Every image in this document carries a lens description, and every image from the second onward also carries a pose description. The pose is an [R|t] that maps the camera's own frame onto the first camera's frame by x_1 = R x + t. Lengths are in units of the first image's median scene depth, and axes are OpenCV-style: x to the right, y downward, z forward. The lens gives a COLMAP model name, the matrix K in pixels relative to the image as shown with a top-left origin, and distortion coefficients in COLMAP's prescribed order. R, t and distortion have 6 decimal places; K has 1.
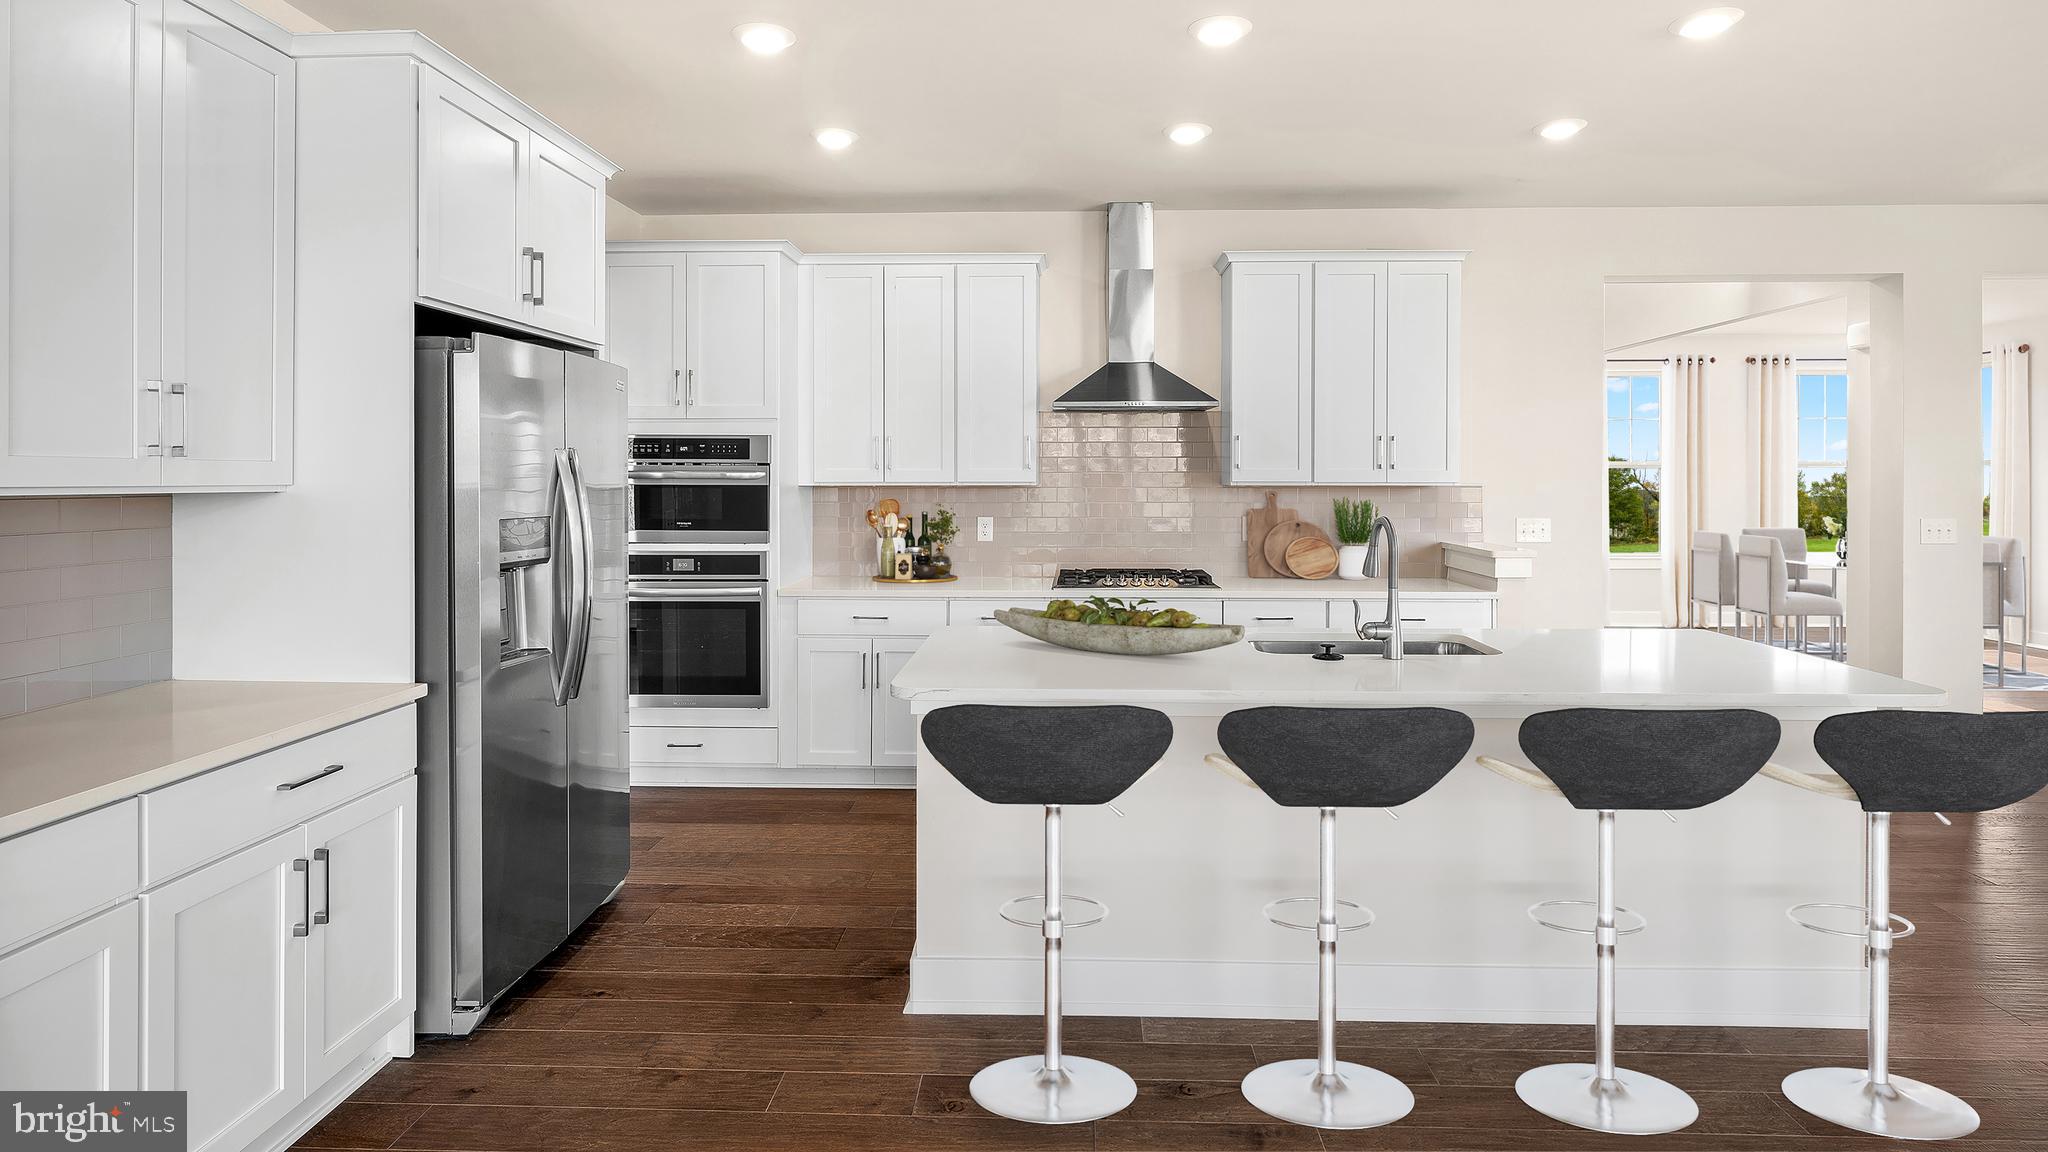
lens RADIAL K [[1052.3, 0, 1019.5], [0, 1052.3, 559.0], [0, 0, 1]] dist [-0.013400, 0.000407]
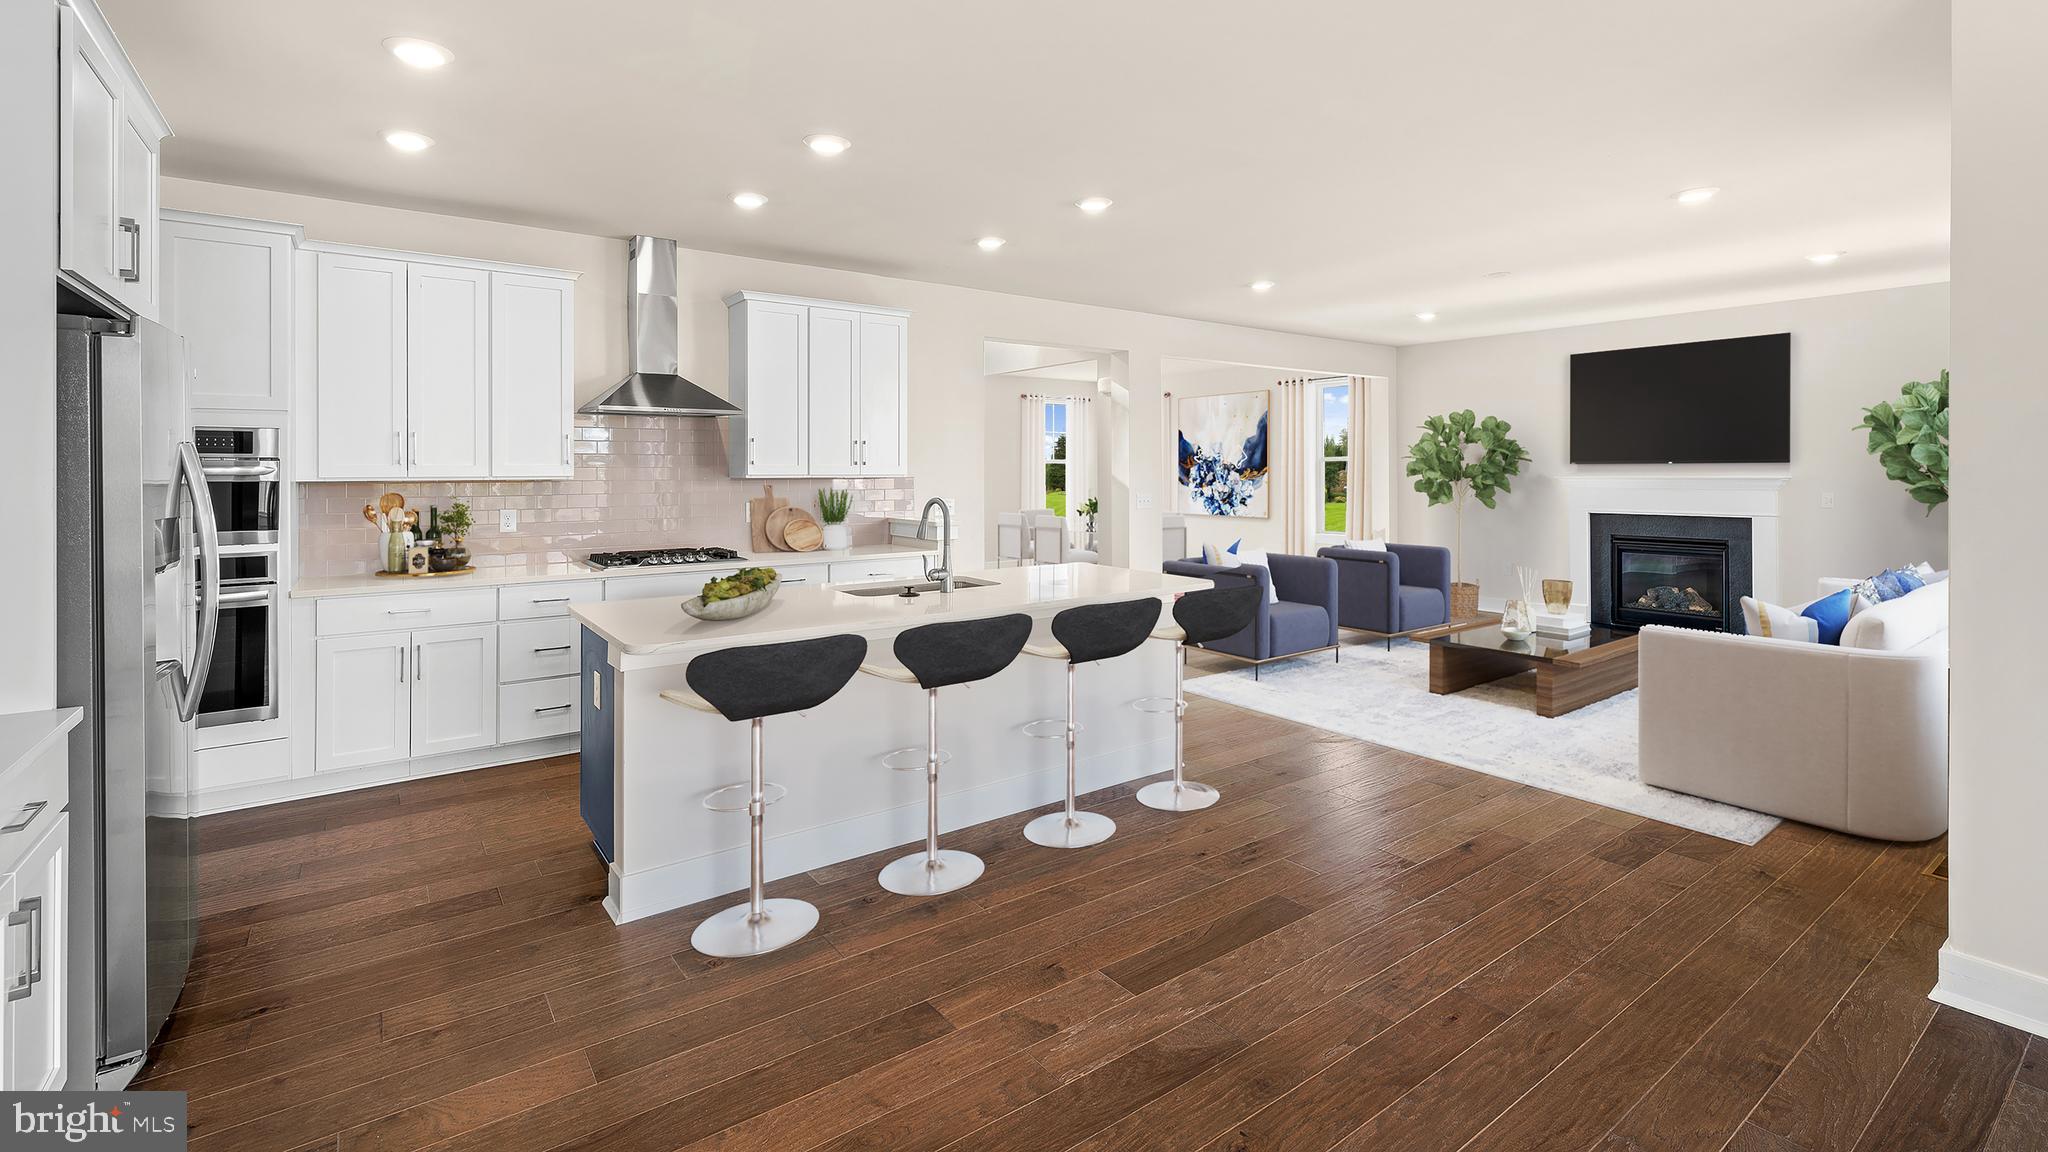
lens RADIAL K [[913.1, 0, 1022.3], [0, 913.1, 567.9], [0, 0, 1]] dist [-0.005336, 0.000016]
pose [[0.781705, -0.067331, 0.620004, -0.240203], [0.049470, 0.997717, 0.045977, 0.003266], [-0.621684, -0.005268, 0.783251, -0.060618]]
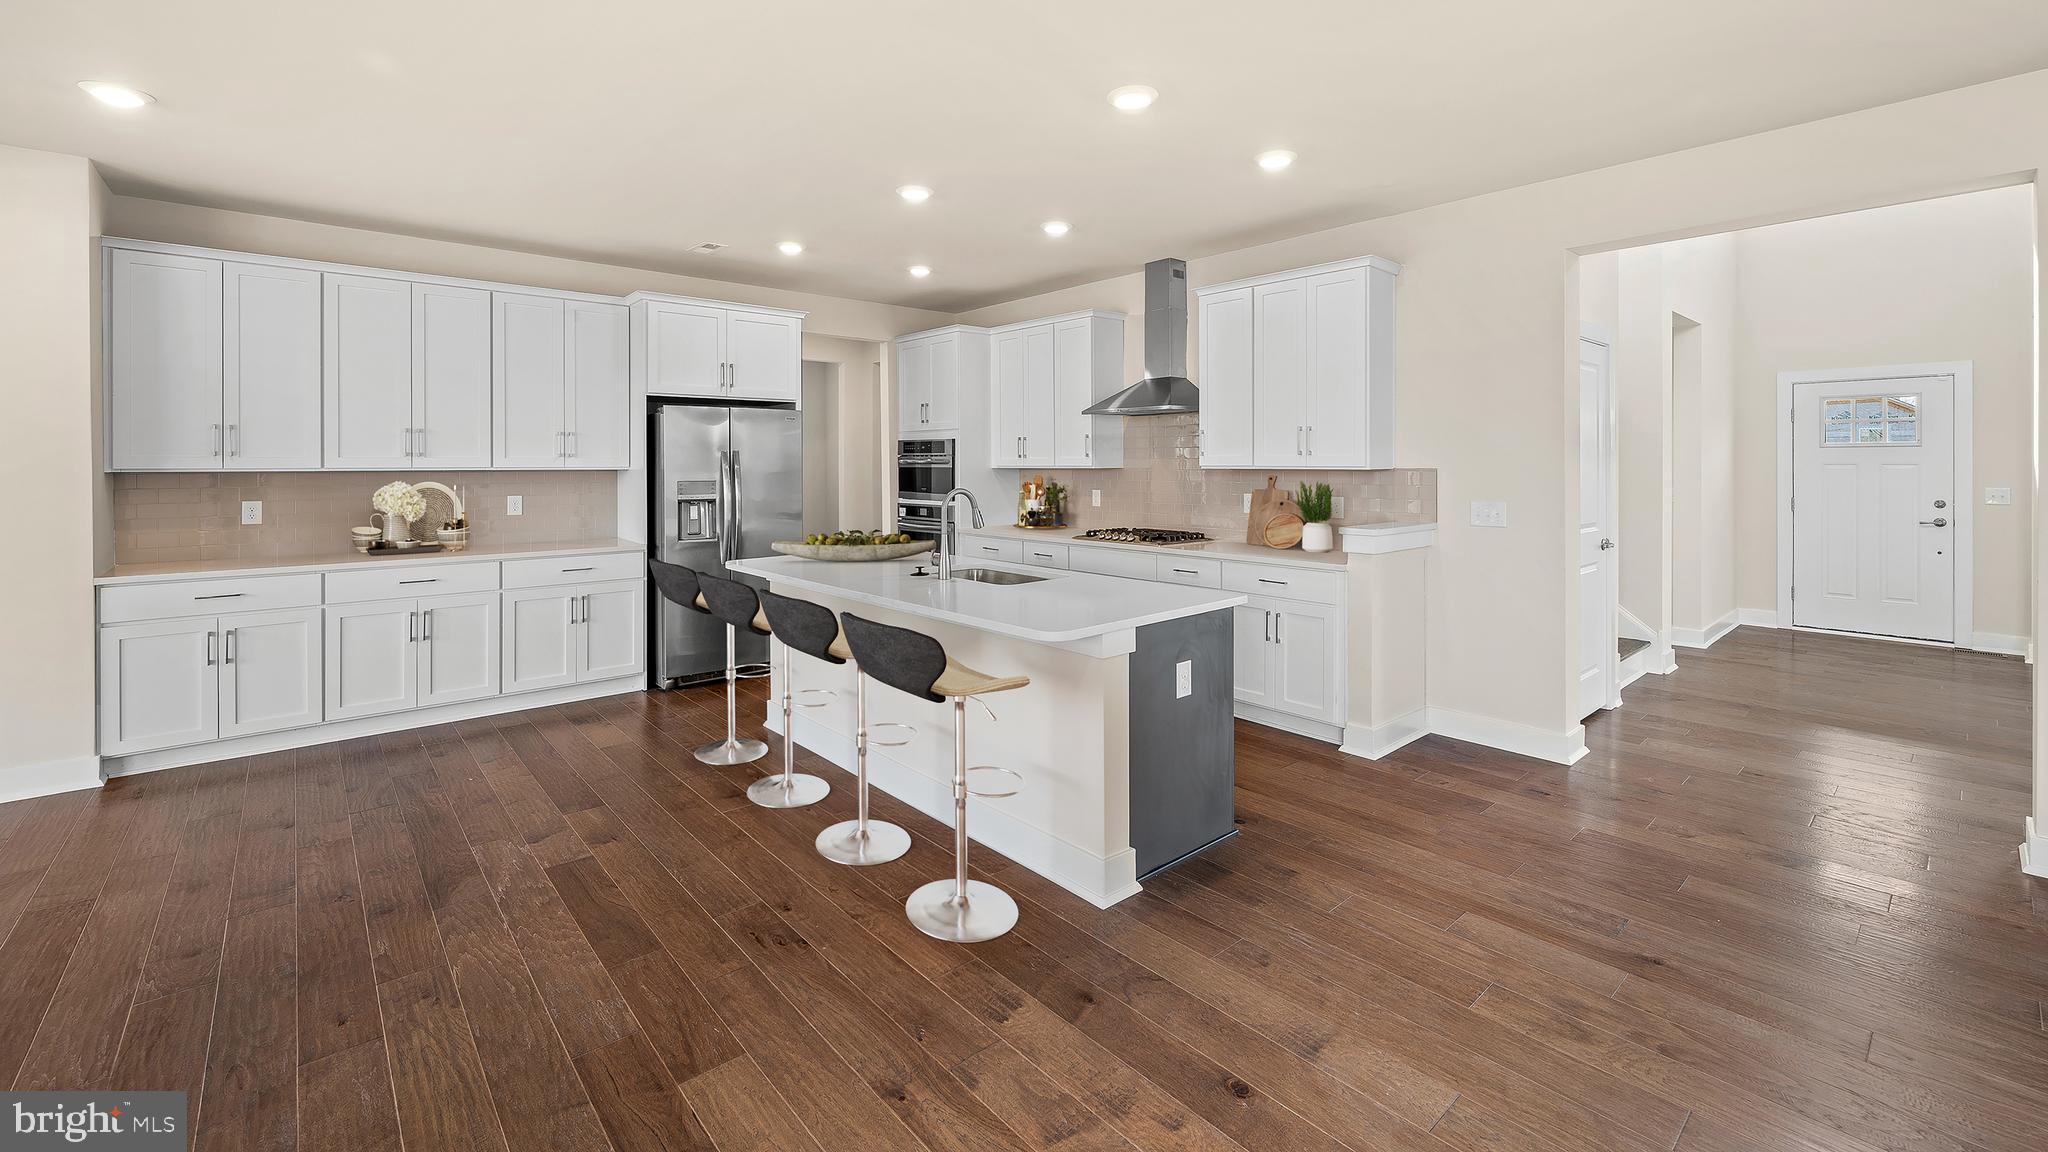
lens RADIAL K [[832.5, 0, 1027.0], [0, 832.5, 555.6], [0, 0, 1]] dist [-0.003686, 0.000629]
pose [[0.691014, 0.077466, -0.718678, 0.912319], [-0.052667, 0.996994, 0.056825, -0.012091], [0.720920, -0.001416, 0.693017, 0.162348]]
